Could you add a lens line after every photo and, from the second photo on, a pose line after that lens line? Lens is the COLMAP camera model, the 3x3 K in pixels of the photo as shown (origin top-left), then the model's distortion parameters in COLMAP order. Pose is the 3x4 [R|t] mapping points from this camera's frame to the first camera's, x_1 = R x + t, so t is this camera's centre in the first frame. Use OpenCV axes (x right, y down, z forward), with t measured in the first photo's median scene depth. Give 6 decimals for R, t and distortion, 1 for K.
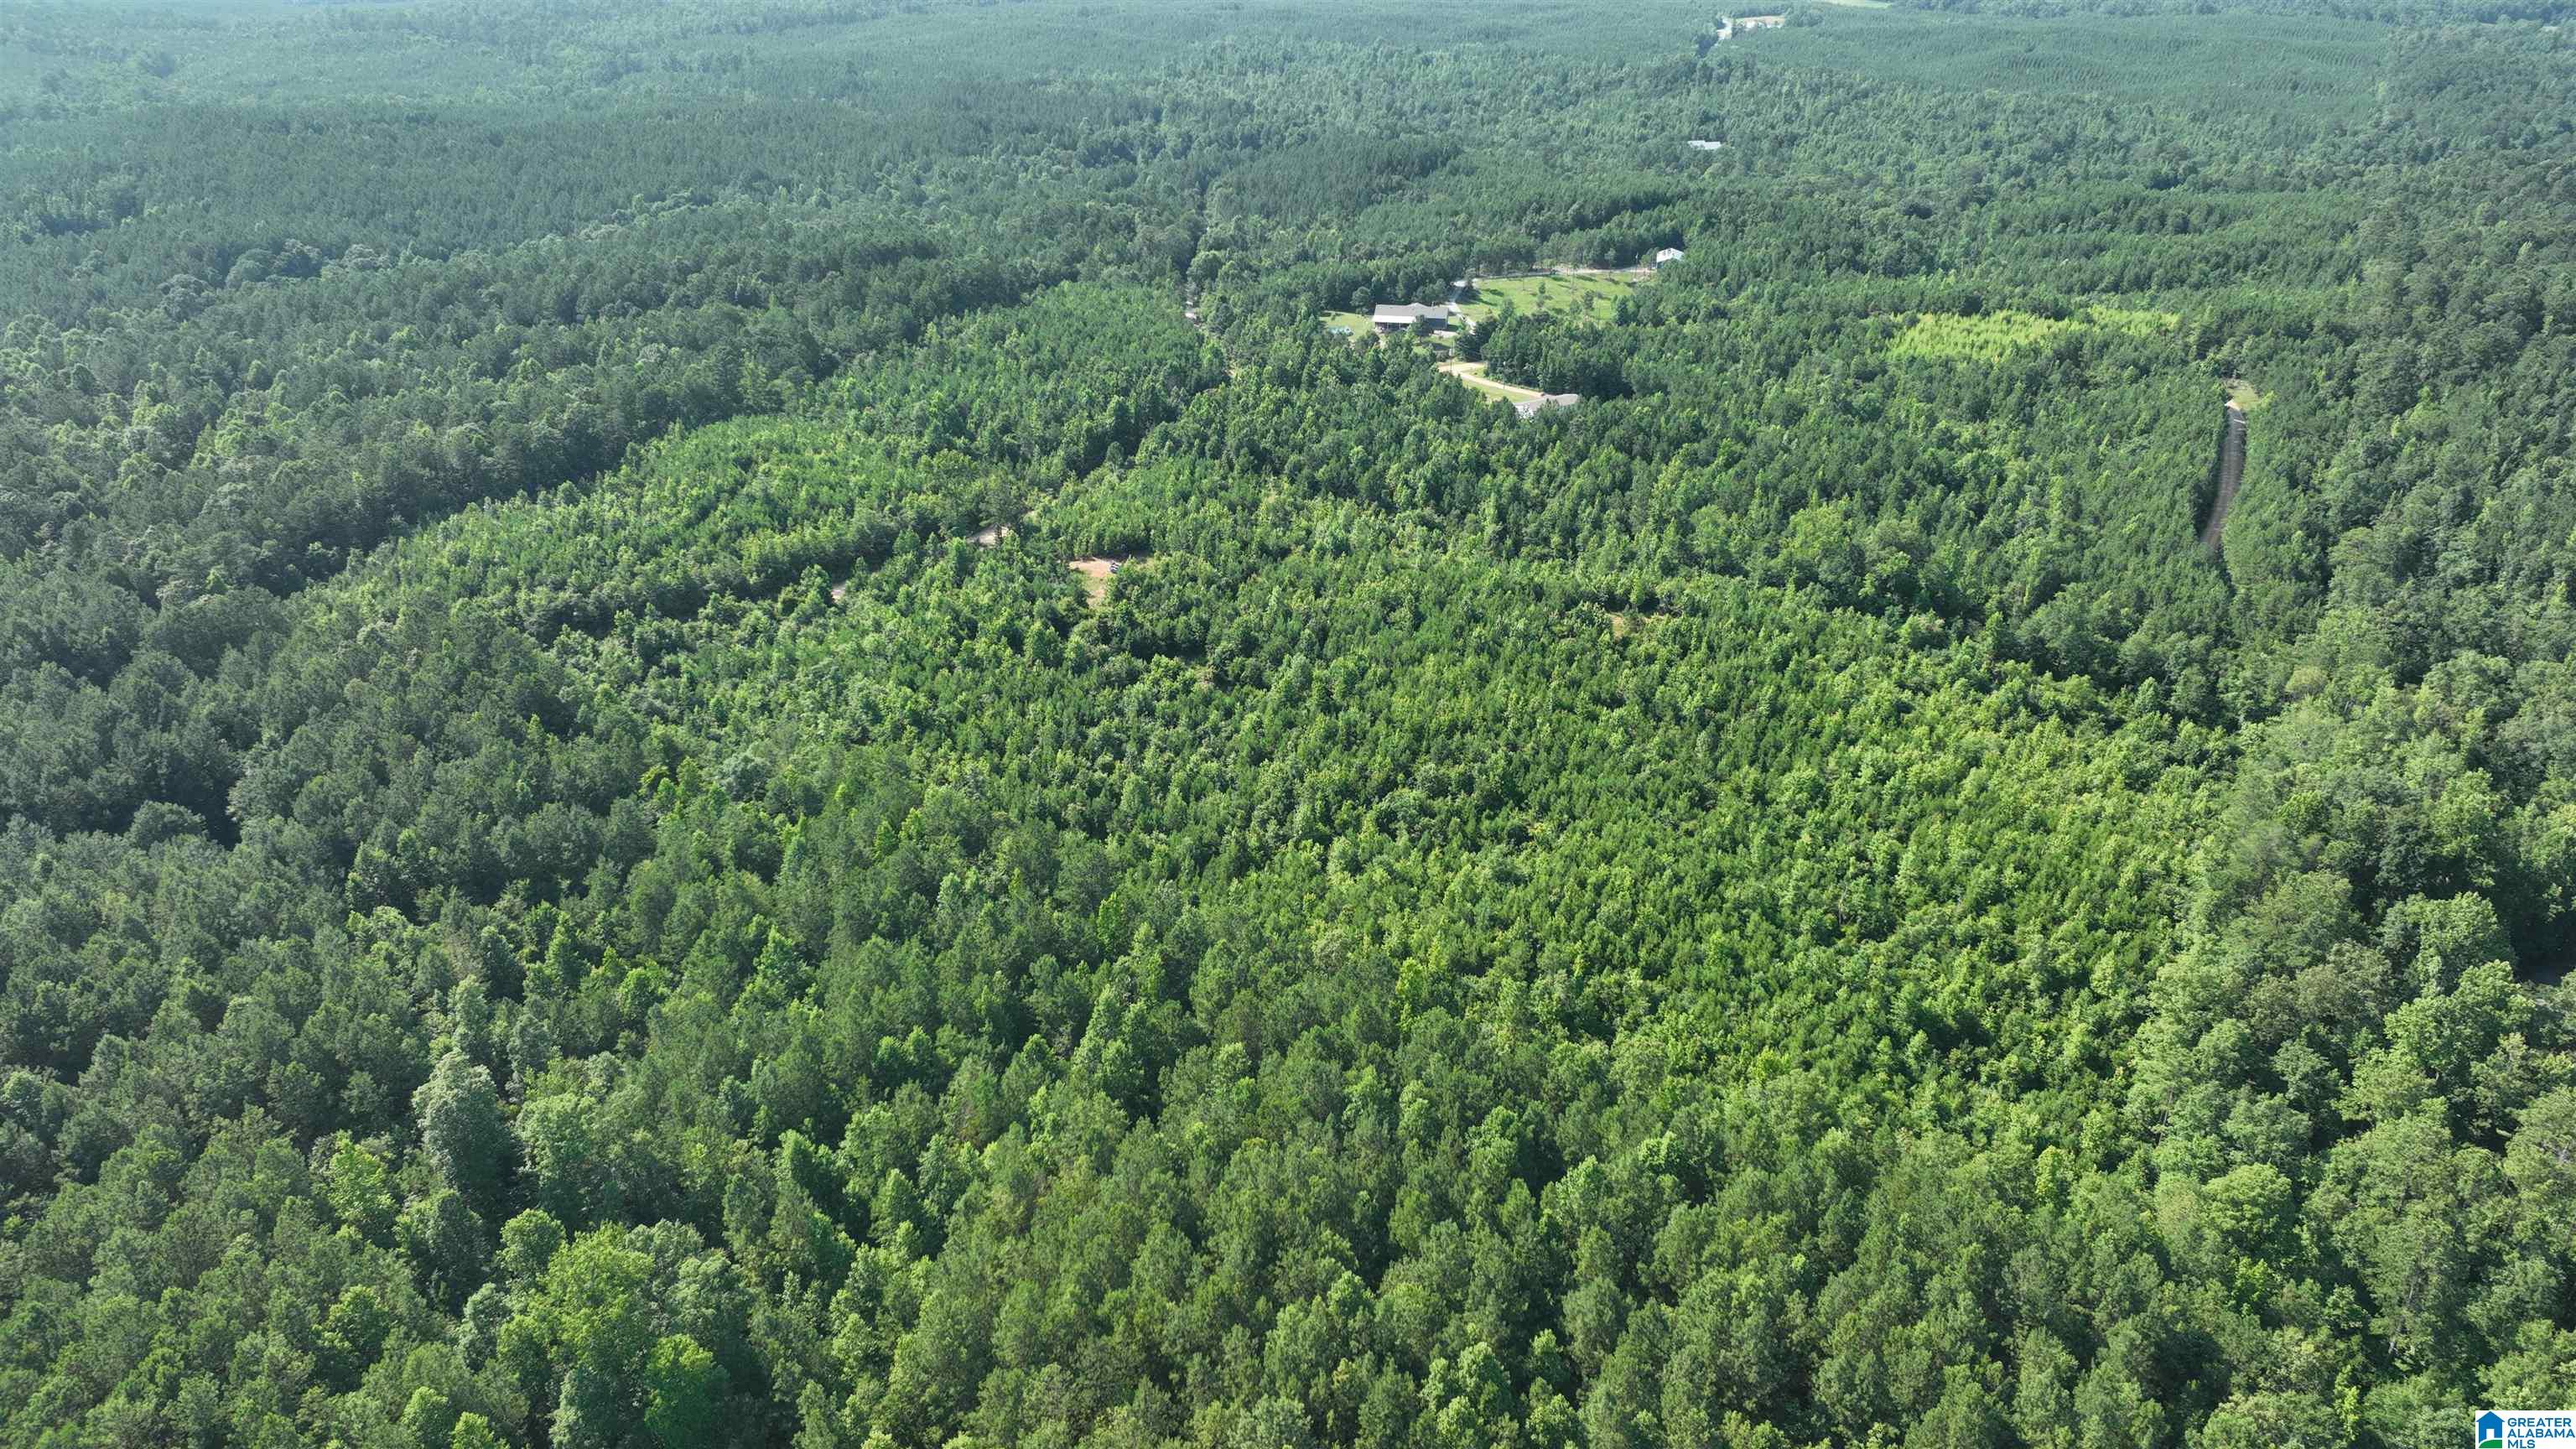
lens RADIAL K [[1797.5, 0, 1288.7], [0, 1797.5, 722.1], [0, 0, 1]] dist [-0.002294, 0.020220]
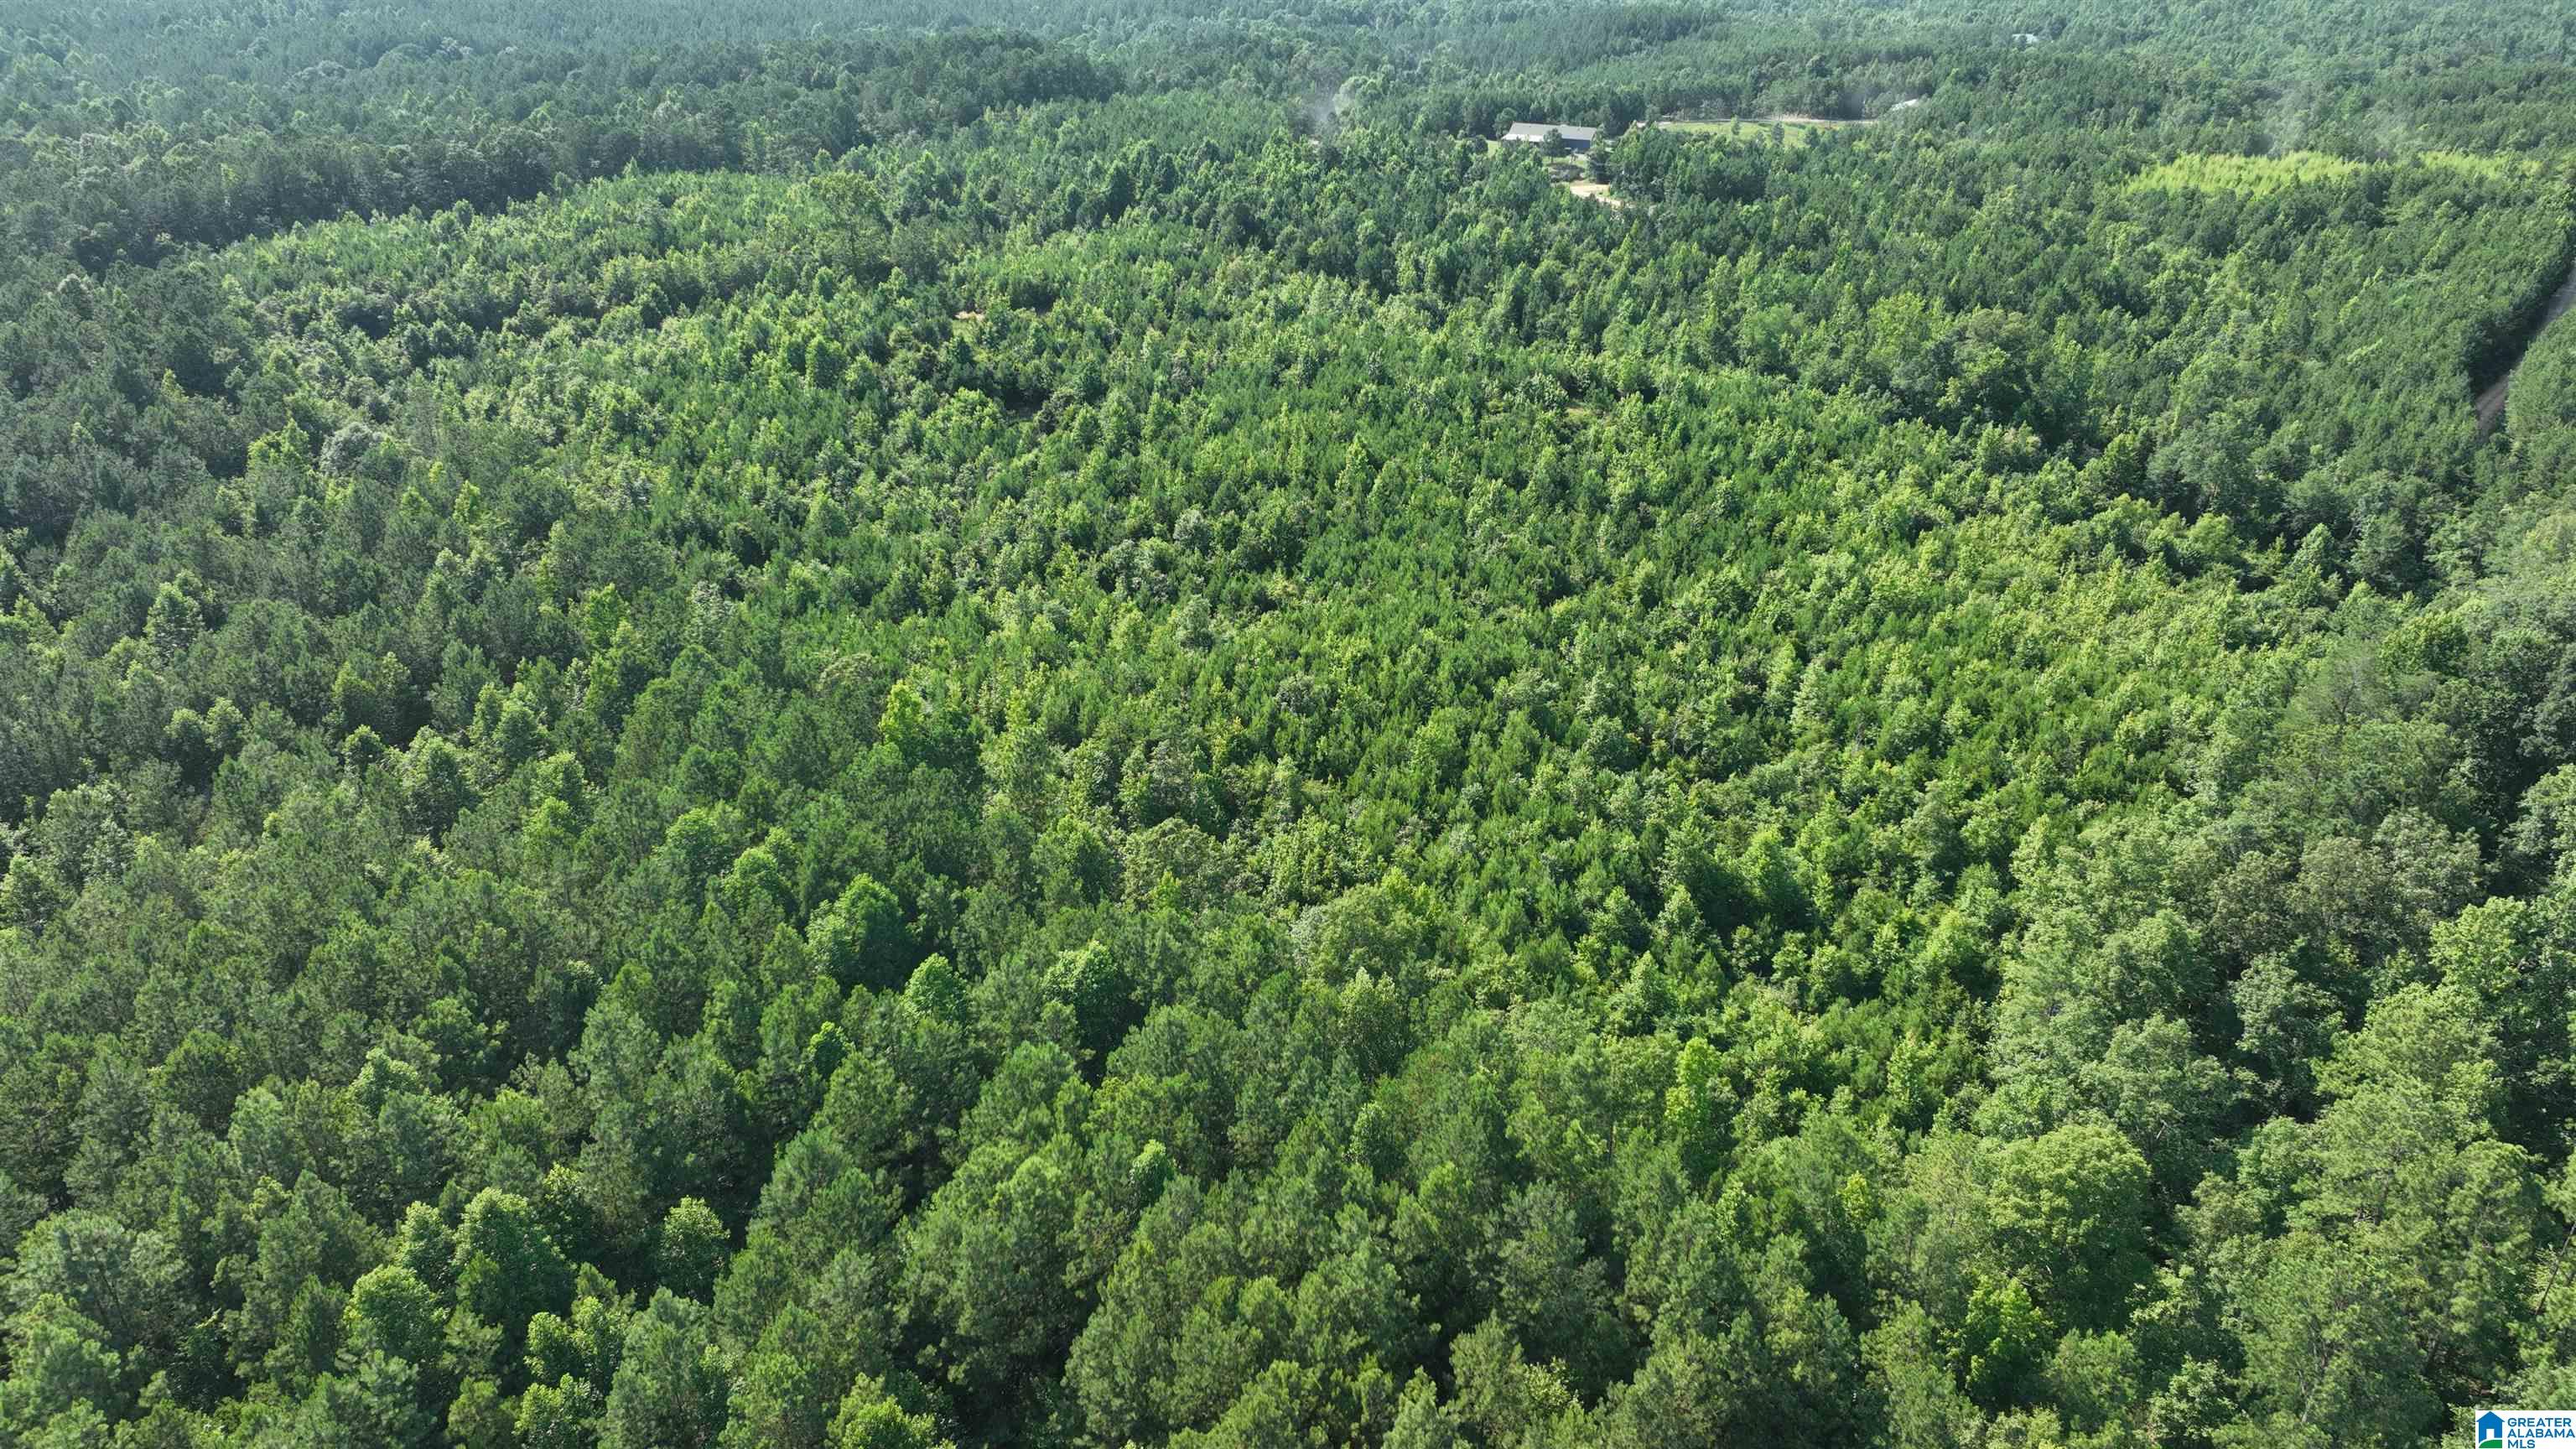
lens RADIAL K [[1797.5, 0, 1285.1], [0, 1797.5, 727.5], [0, 0, 1]] dist [-0.002294, 0.020220]
pose [[0.977457, 0.101832, -0.184955, 0.222340], [-0.099368, 0.994795, 0.022570, 0.078280], [0.186291, -0.003683, 0.982488, 0.235377]]
